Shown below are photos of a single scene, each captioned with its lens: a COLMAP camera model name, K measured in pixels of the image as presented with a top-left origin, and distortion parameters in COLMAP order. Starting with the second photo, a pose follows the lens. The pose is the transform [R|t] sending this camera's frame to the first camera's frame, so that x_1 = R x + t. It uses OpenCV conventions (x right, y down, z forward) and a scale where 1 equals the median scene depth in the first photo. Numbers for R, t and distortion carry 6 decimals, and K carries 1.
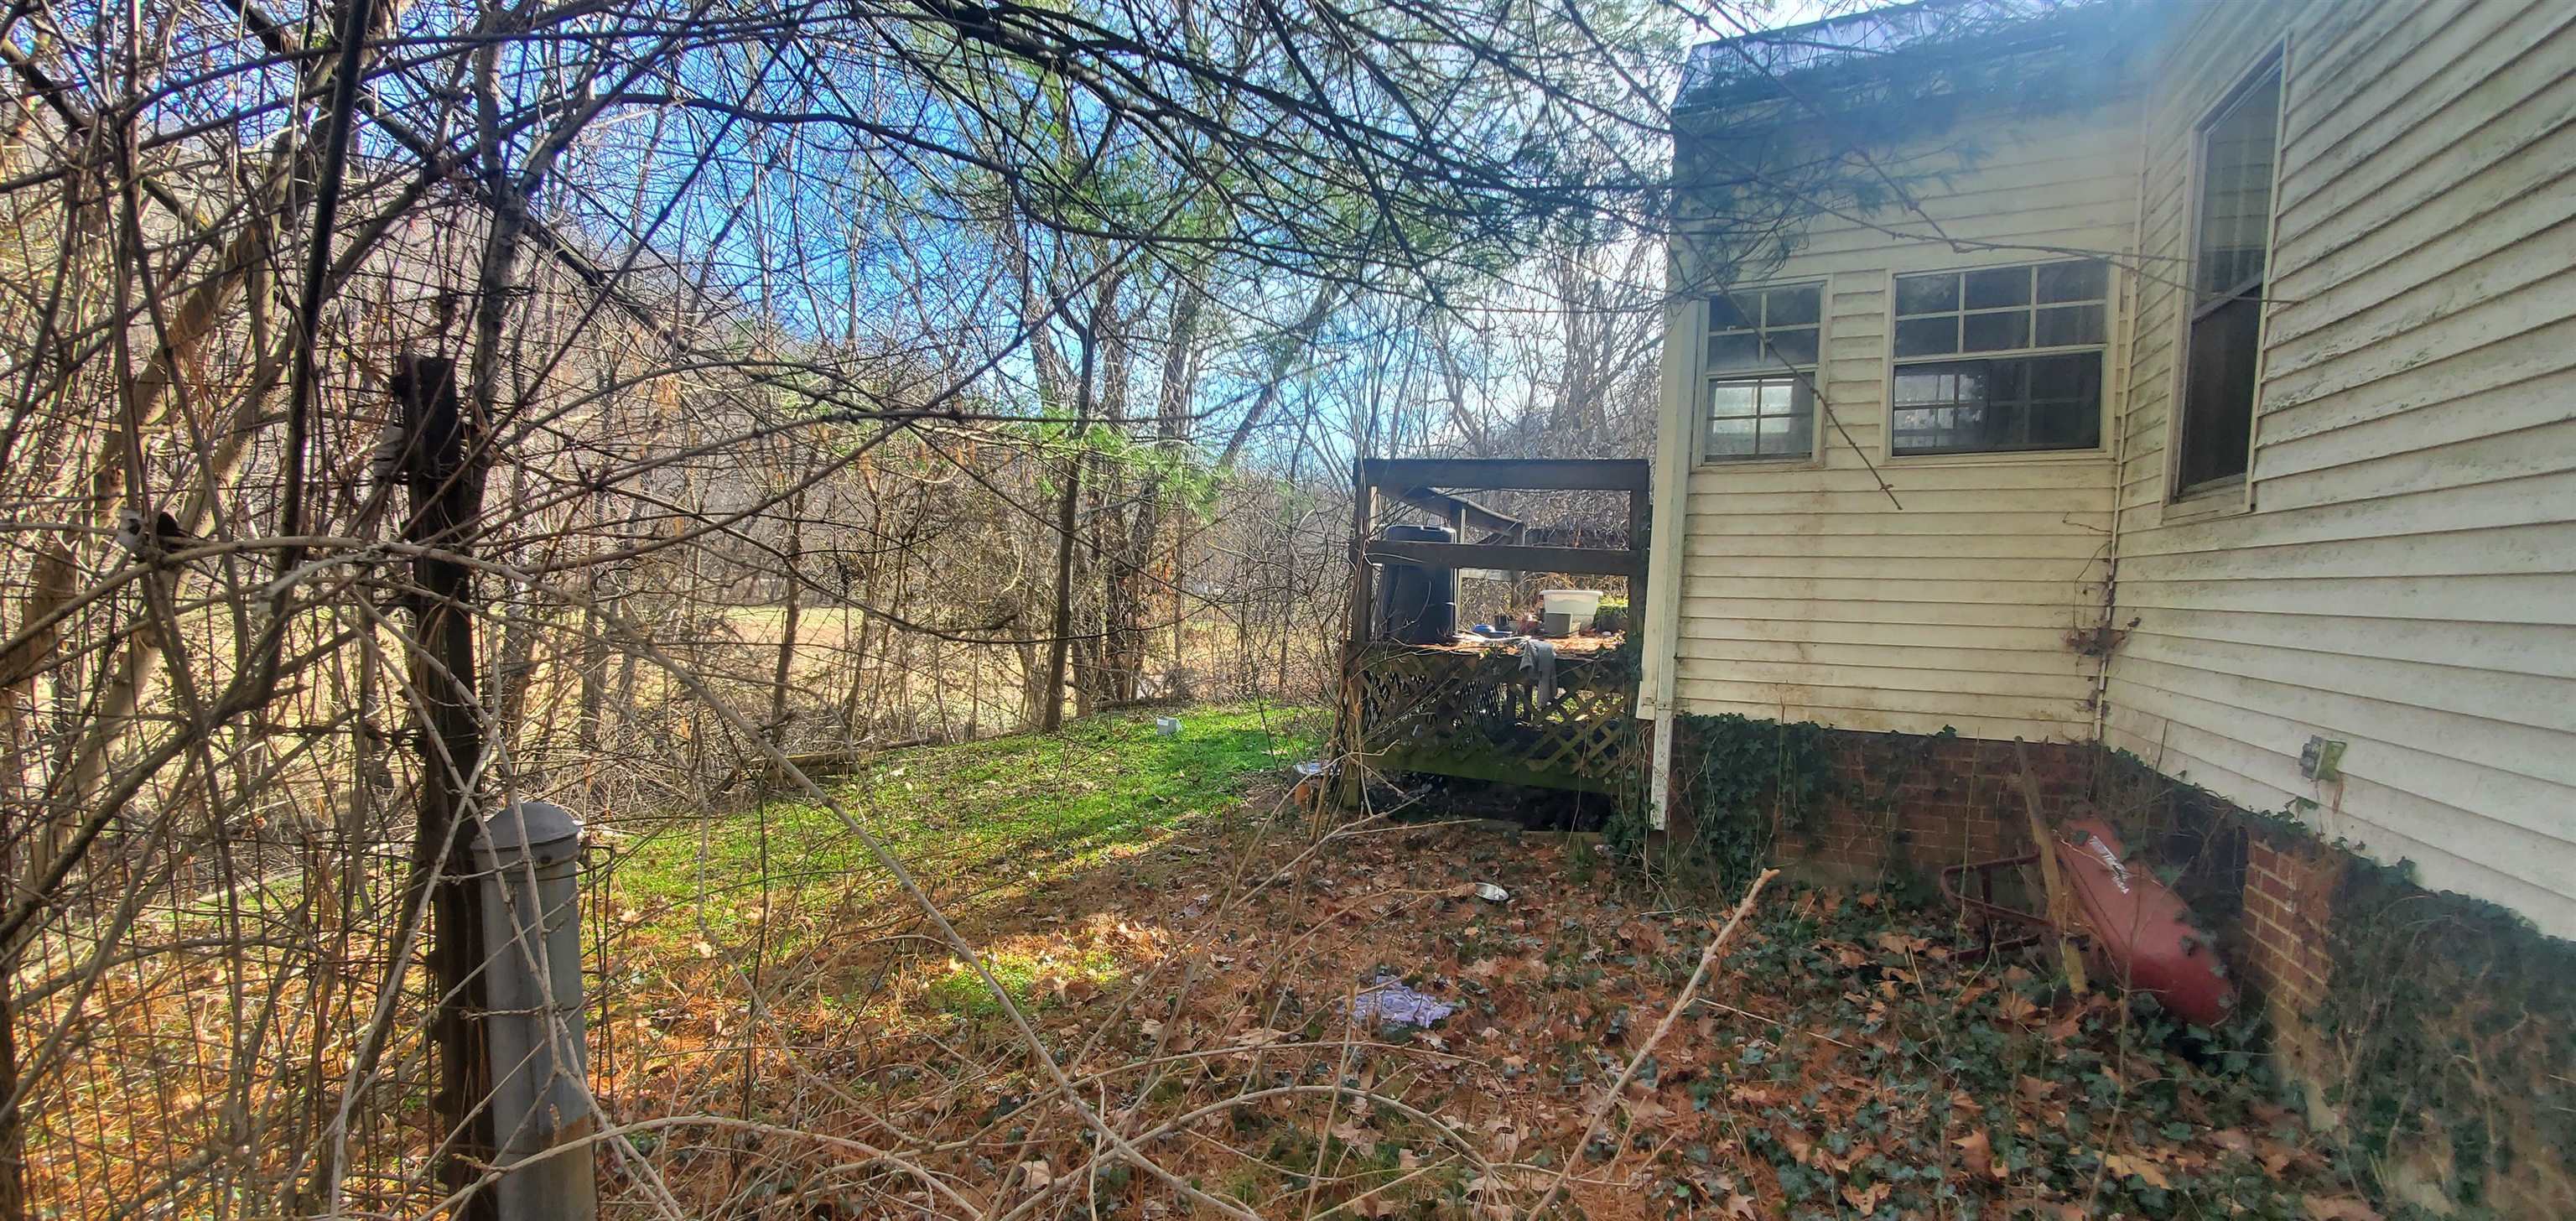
lens RADIAL K [[1011.4, 0, 1291.2], [0, 1011.4, 624.1], [0, 0, 1]] dist [-0.000299, 0.000237]
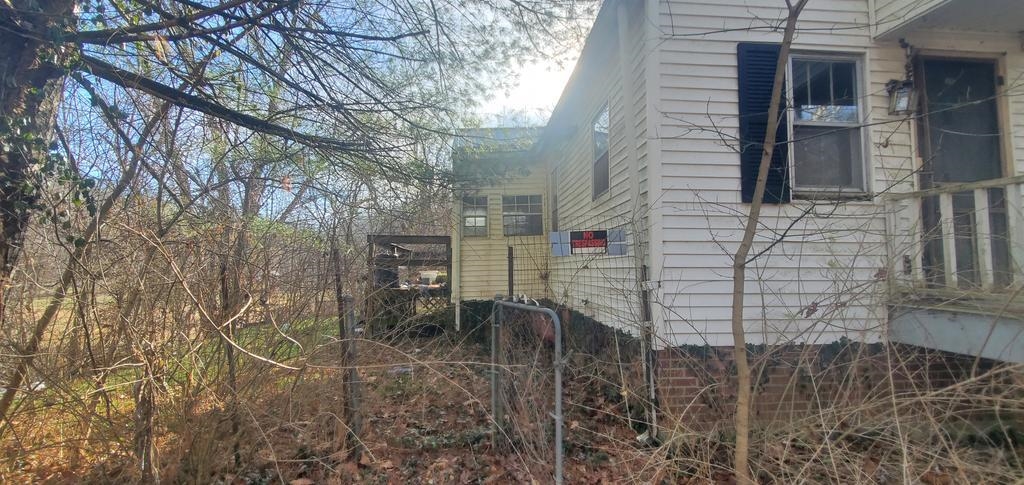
lens RADIAL K [[402.0, 0, 513.3], [0, 402.0, 247.9], [0, 0, 1]] dist [-0.000299, 0.000237]
pose [[0.877210, -0.016308, 0.479831, -0.184455], [0.061533, 0.994999, -0.078676, 0.019462], [-0.476148, 0.098541, 0.873826, -0.480724]]
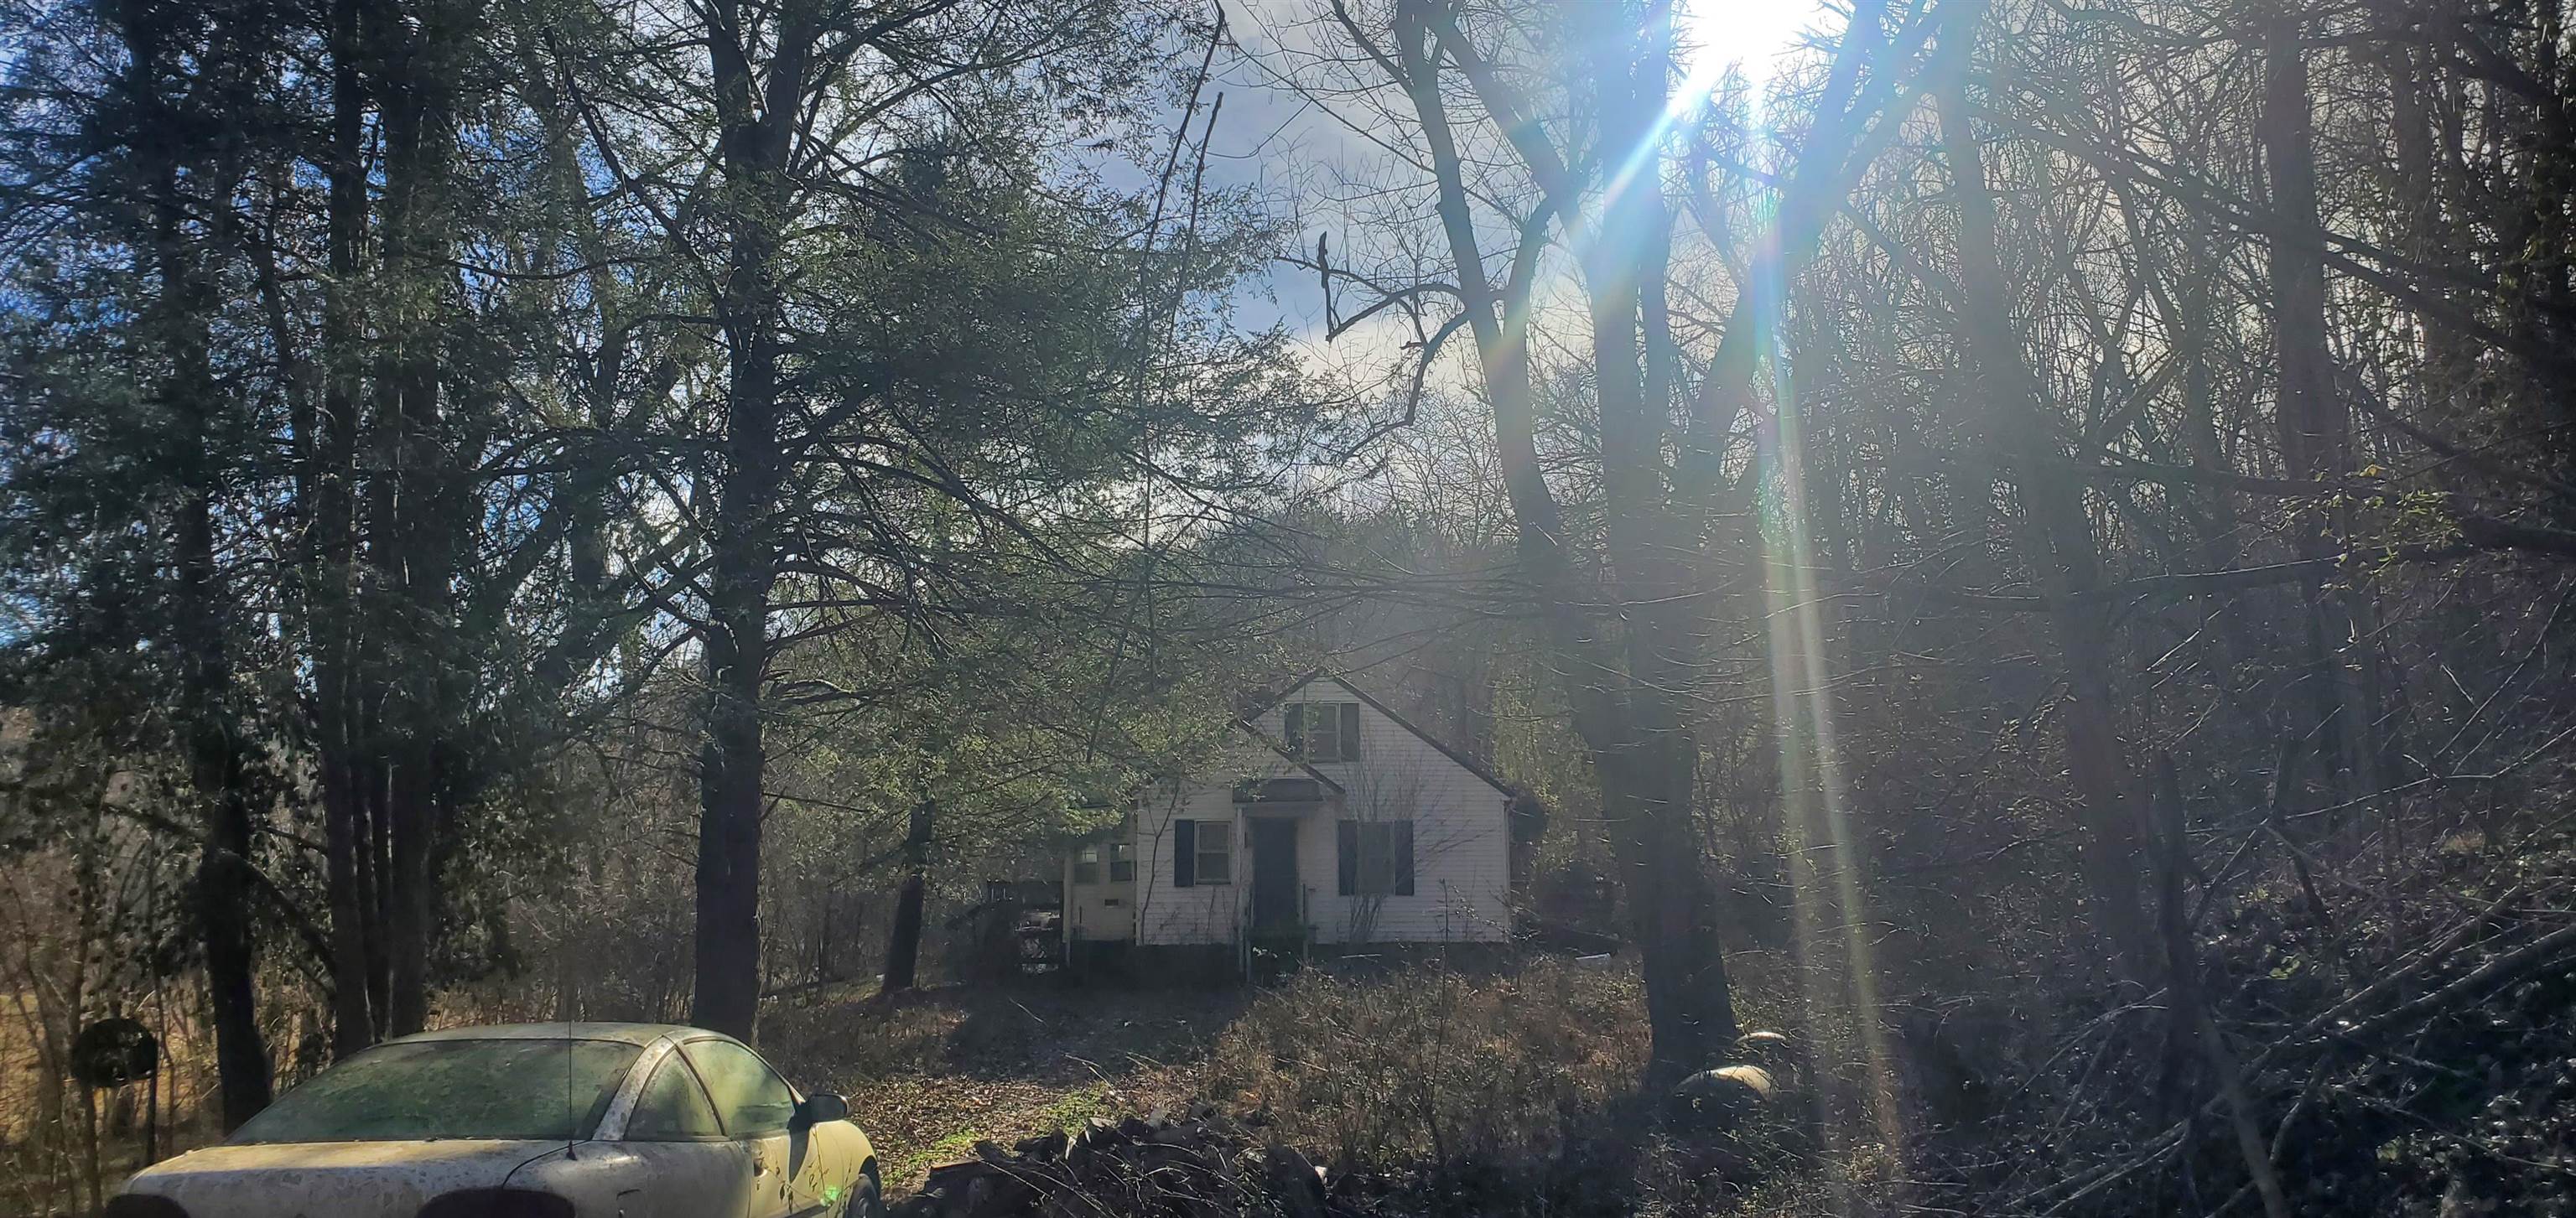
lens RADIAL K [[2096.5, 0, 1292.4], [0, 2096.5, 680.3], [0, 0, 1]] dist [0.007027, -0.003078]
pose [[0.906050, -0.000766, 0.423169, -2.964358], [0.061185, 0.989727, -0.129214, 0.233604], [-0.418723, 0.142966, 0.896790, -8.821890]]
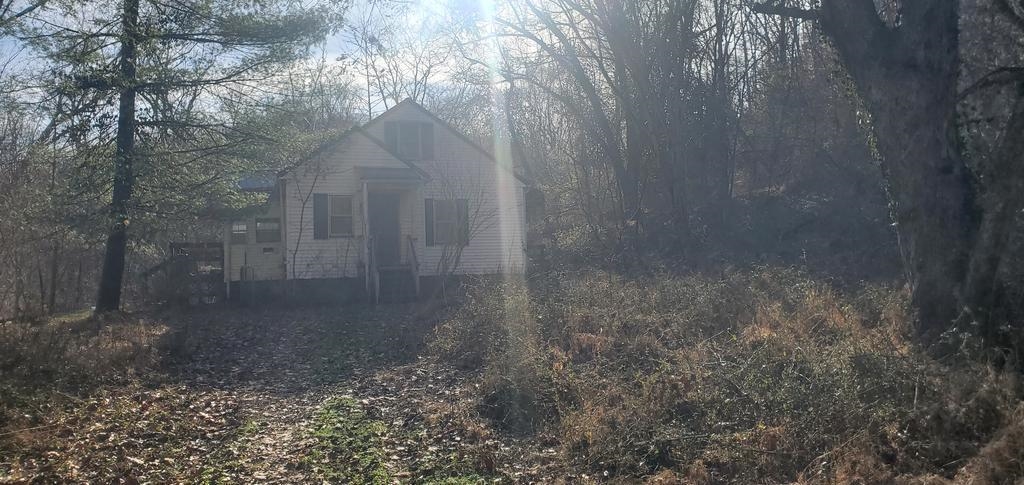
lens RADIAL K [[833.5, 0, 513.8], [0, 833.5, 270.9], [0, 0, 1]] dist [0.007027, -0.003078]
pose [[0.761753, -0.045185, 0.646289, -1.997704], [0.076065, 0.996903, -0.019956, 0.318515], [-0.643386, 0.064361, 0.762831, -5.018352]]
